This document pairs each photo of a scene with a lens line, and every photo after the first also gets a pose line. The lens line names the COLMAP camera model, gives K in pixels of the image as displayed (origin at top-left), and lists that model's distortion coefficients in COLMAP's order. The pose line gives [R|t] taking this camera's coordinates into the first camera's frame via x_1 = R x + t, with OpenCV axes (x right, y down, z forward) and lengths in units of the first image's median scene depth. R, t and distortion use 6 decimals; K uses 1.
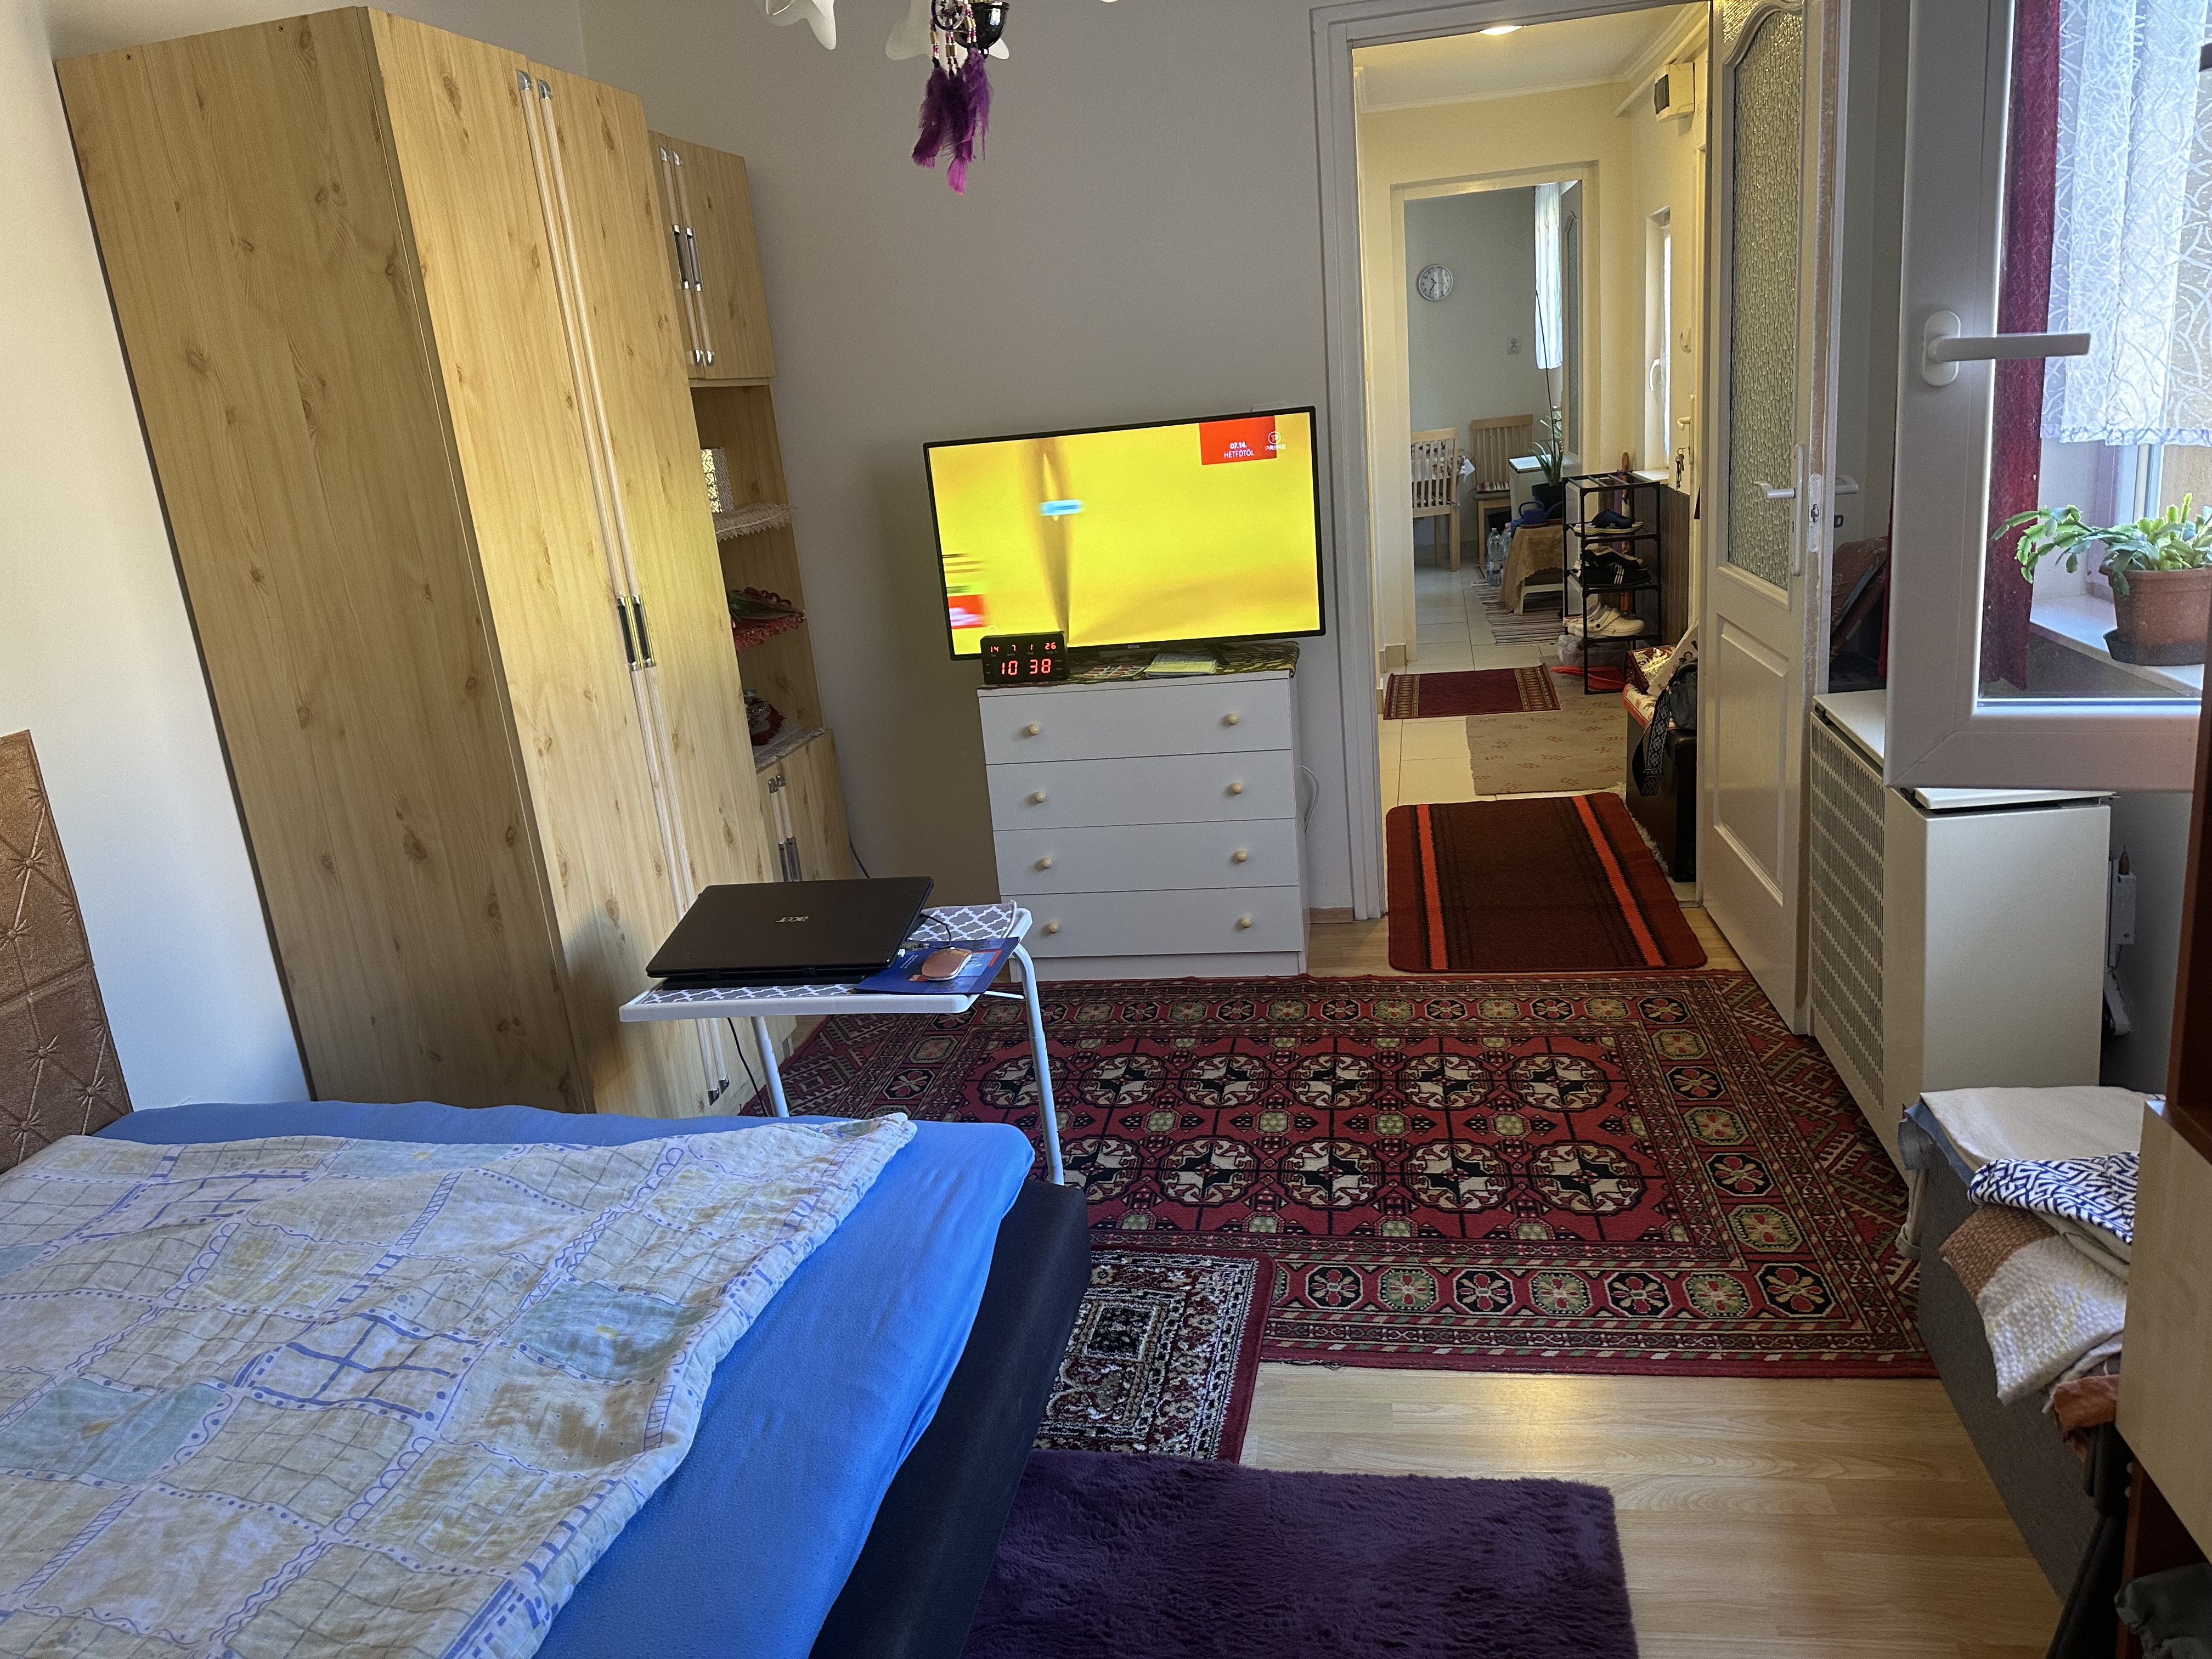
lens RADIAL K [[1543.2, 0, 1062.0], [0, 1543.2, 834.2], [0, 0, 1]] dist [0.081287, -0.173132]
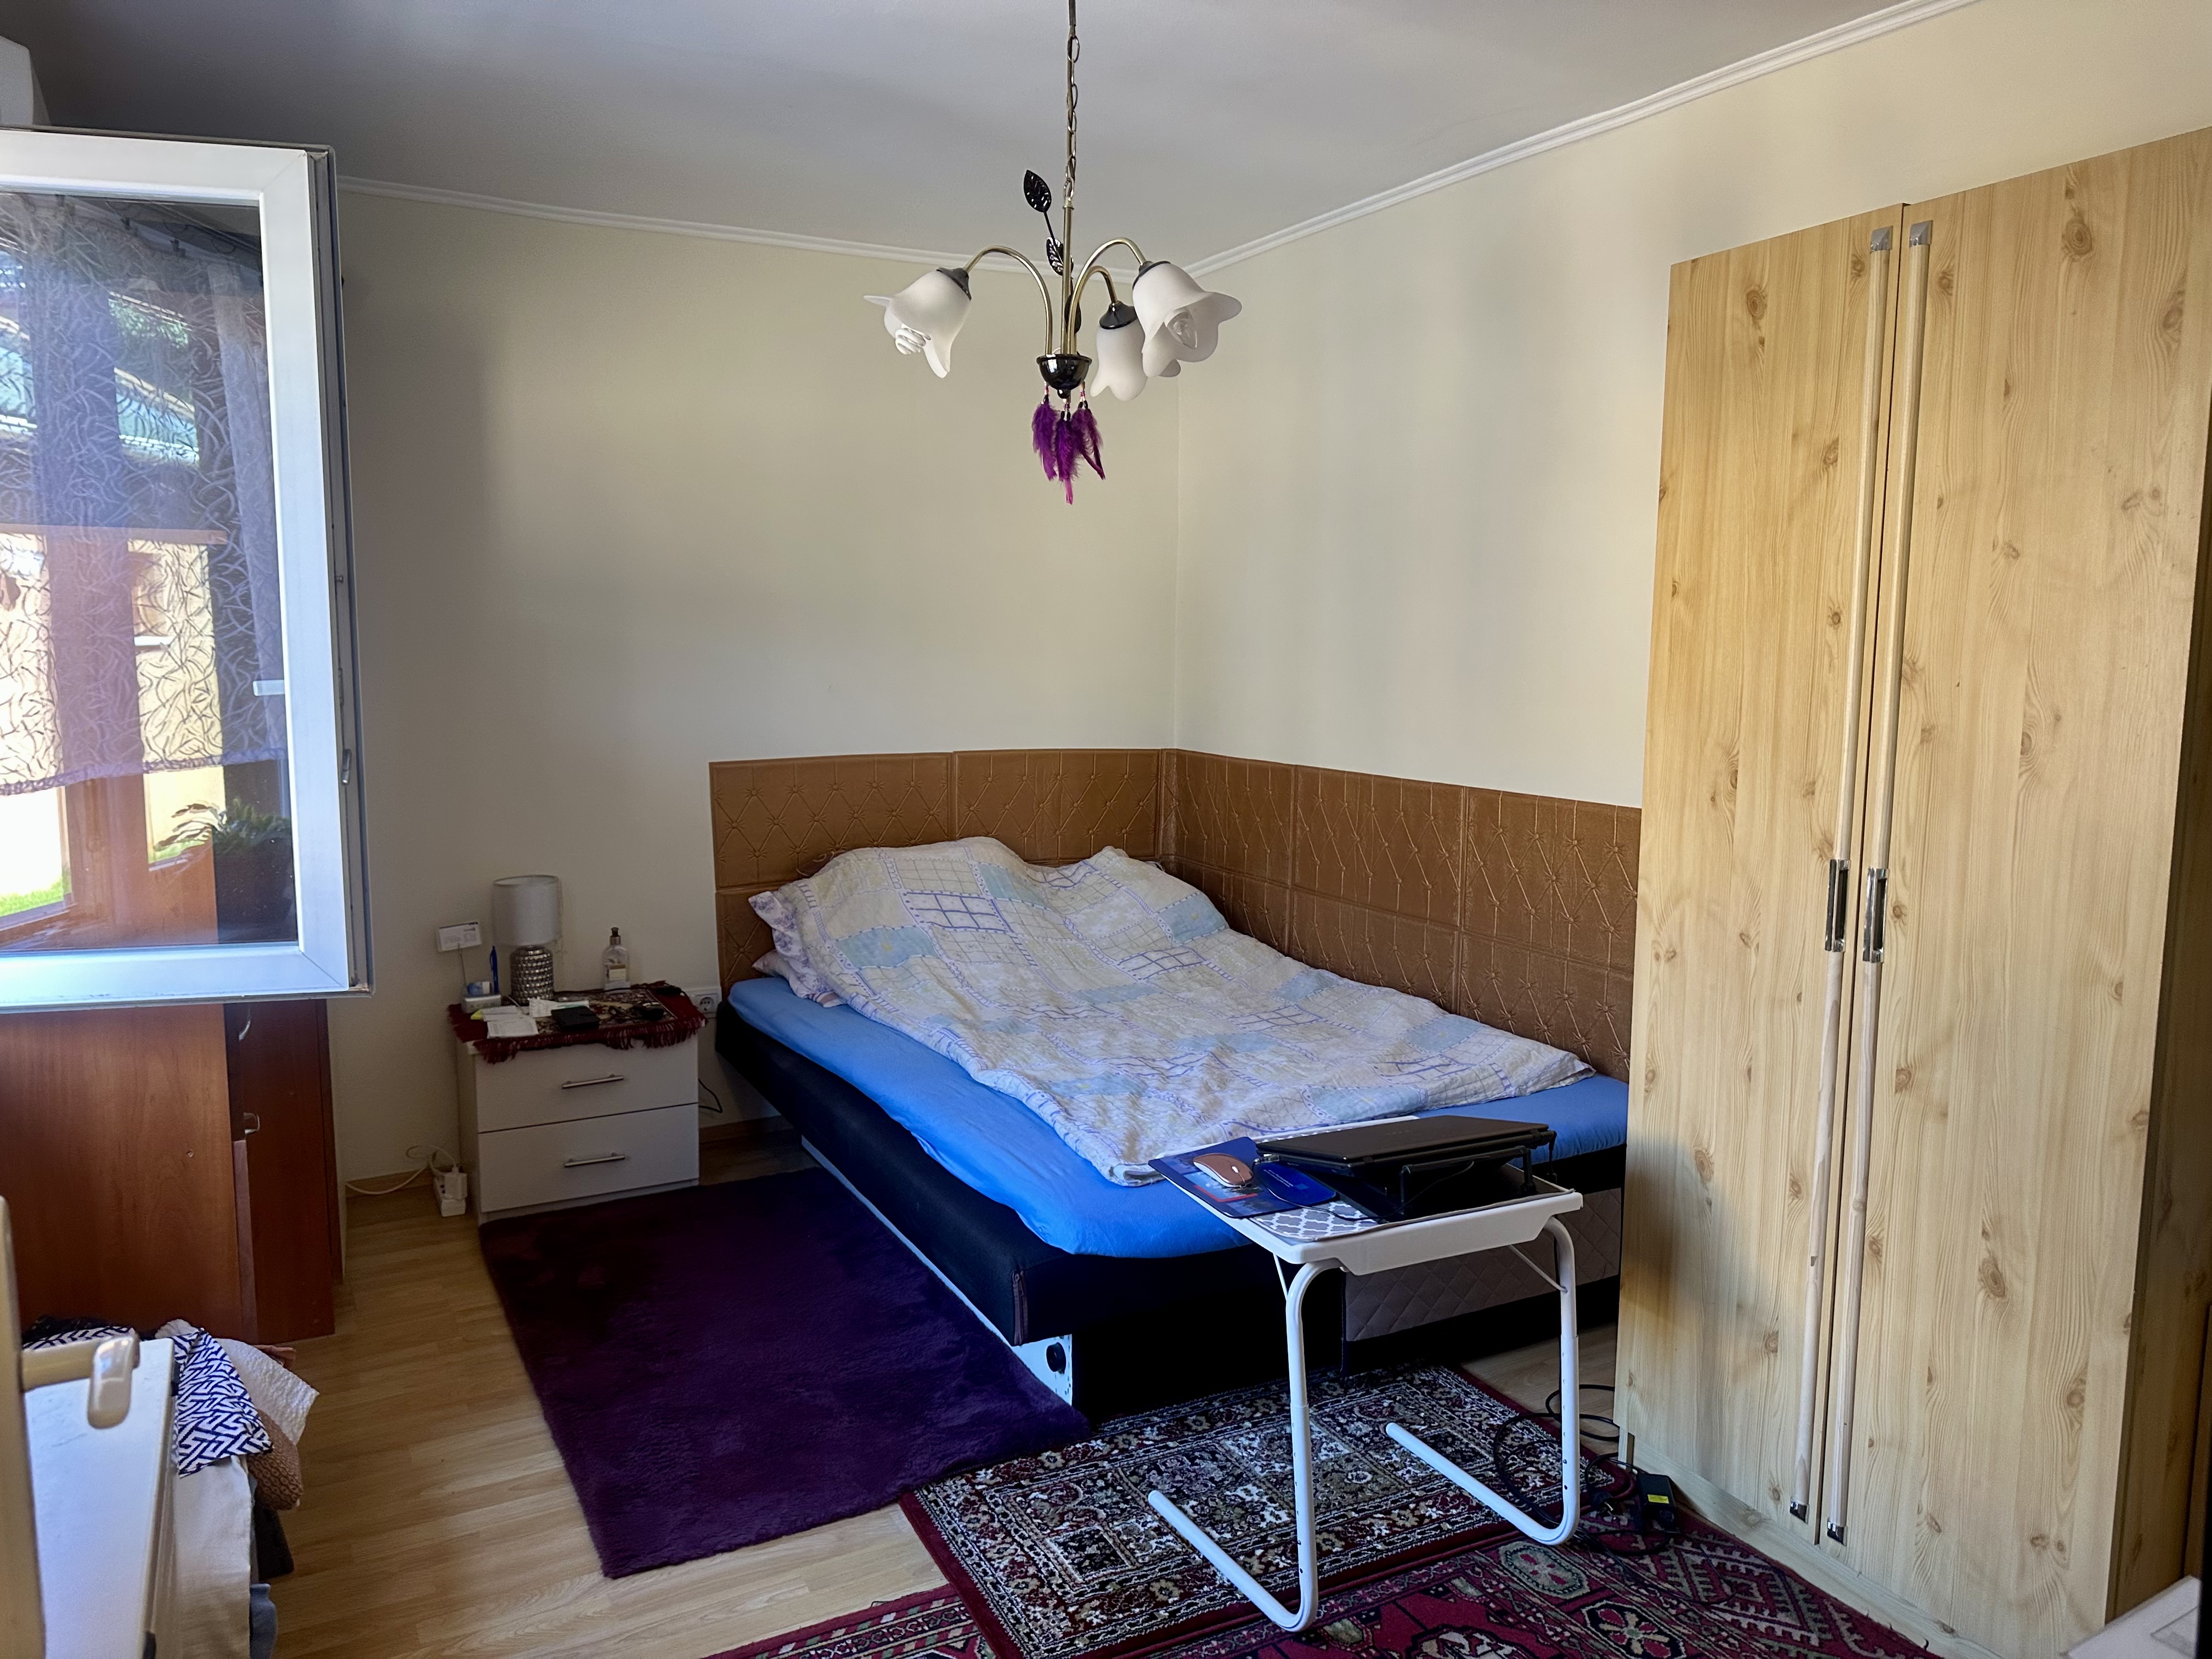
lens RADIAL K [[1555.5, 0, 1142.4], [0, 1555.5, 832.7], [0, 0, 1]] dist [0.084594, -0.180503]
pose [[-0.754915, 0.171728, -0.632940, 0.545234], [-0.113265, 0.916466, 0.383747, -0.479801], [0.645968, 0.361386, -0.672403, 1.447711]]
